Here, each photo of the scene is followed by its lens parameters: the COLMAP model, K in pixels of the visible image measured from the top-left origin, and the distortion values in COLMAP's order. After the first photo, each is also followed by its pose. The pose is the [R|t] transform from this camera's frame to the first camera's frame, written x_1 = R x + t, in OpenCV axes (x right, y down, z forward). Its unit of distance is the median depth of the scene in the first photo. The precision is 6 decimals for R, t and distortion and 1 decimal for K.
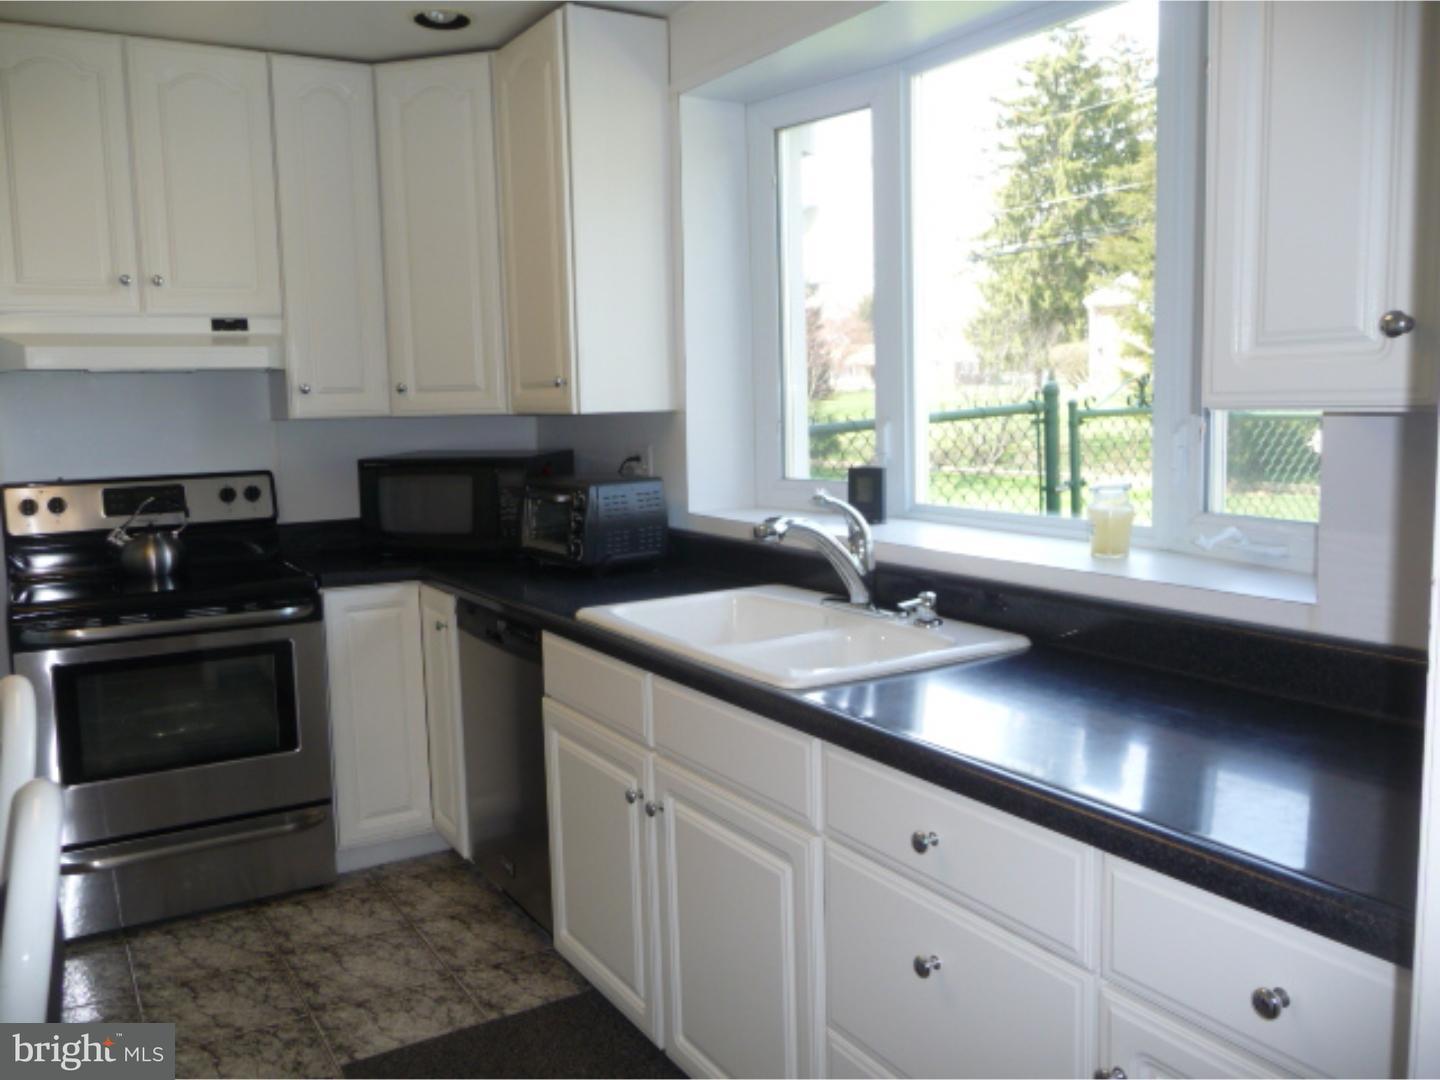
lens RADIAL K [[1202.4, 0, 698.4], [0, 1202.4, 535.7], [0, 0, 1]] dist [-0.040403, 0.071856]
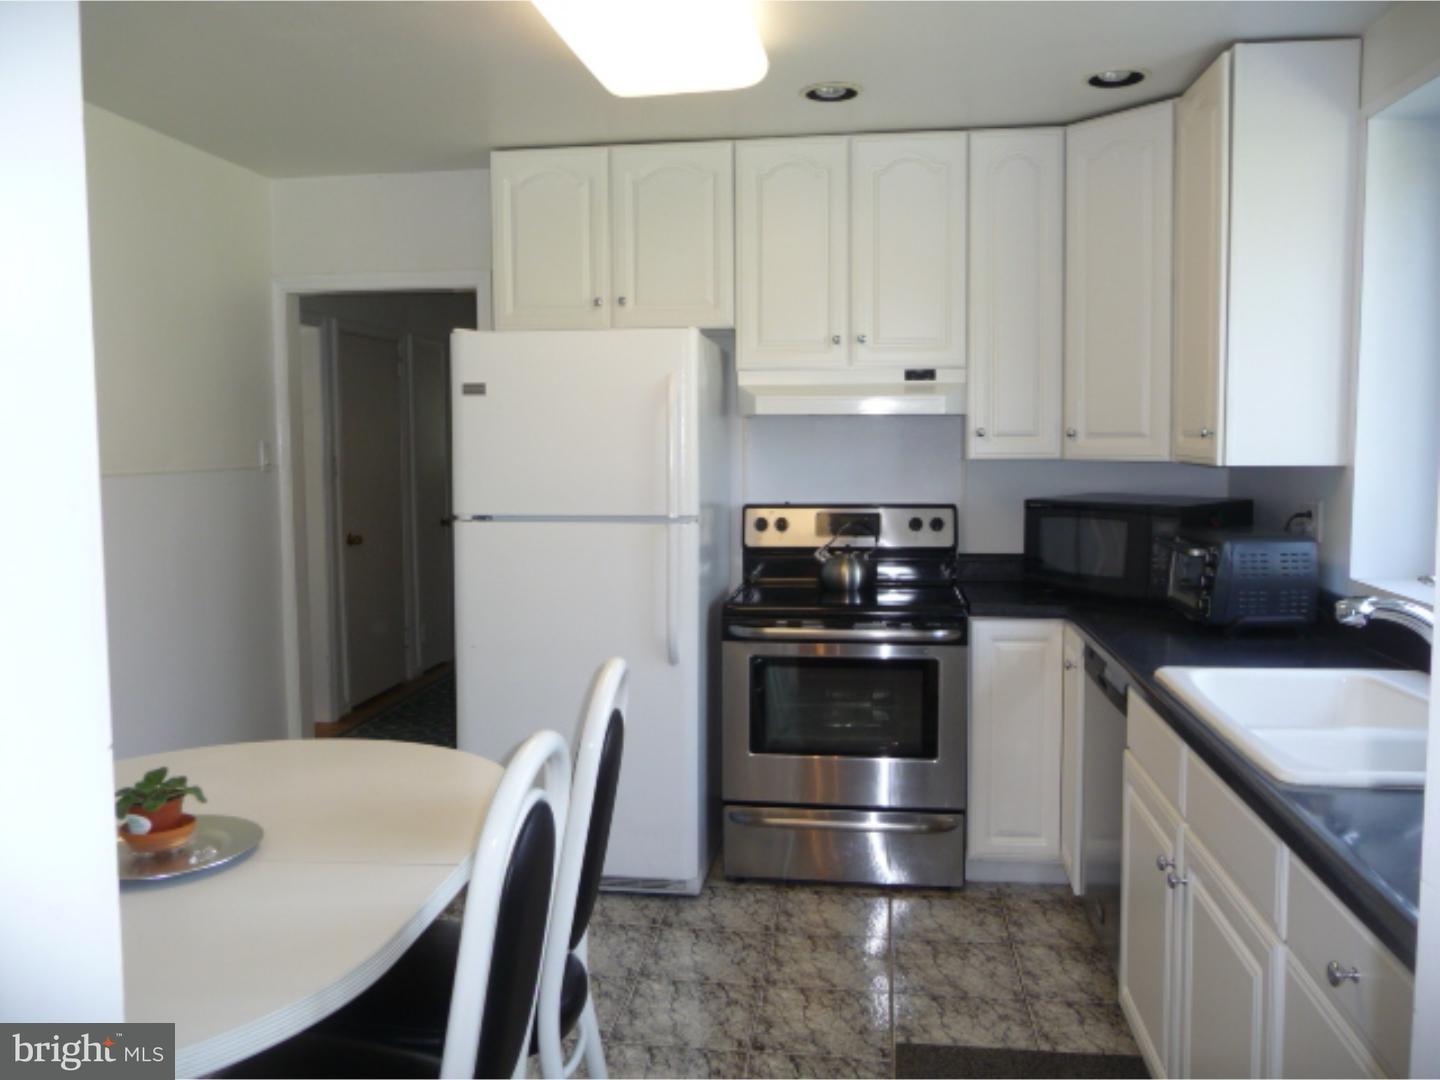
lens RADIAL K [[1202.4, 0, 698.4], [0, 1202.4, 535.7], [0, 0, 1]] dist [-0.040403, 0.071856]
pose [[0.779759, 0.070109, -0.622142, 0.166949], [-0.080055, 0.996718, 0.011982, -0.022717], [0.620941, 0.040463, 0.782812, -0.011118]]
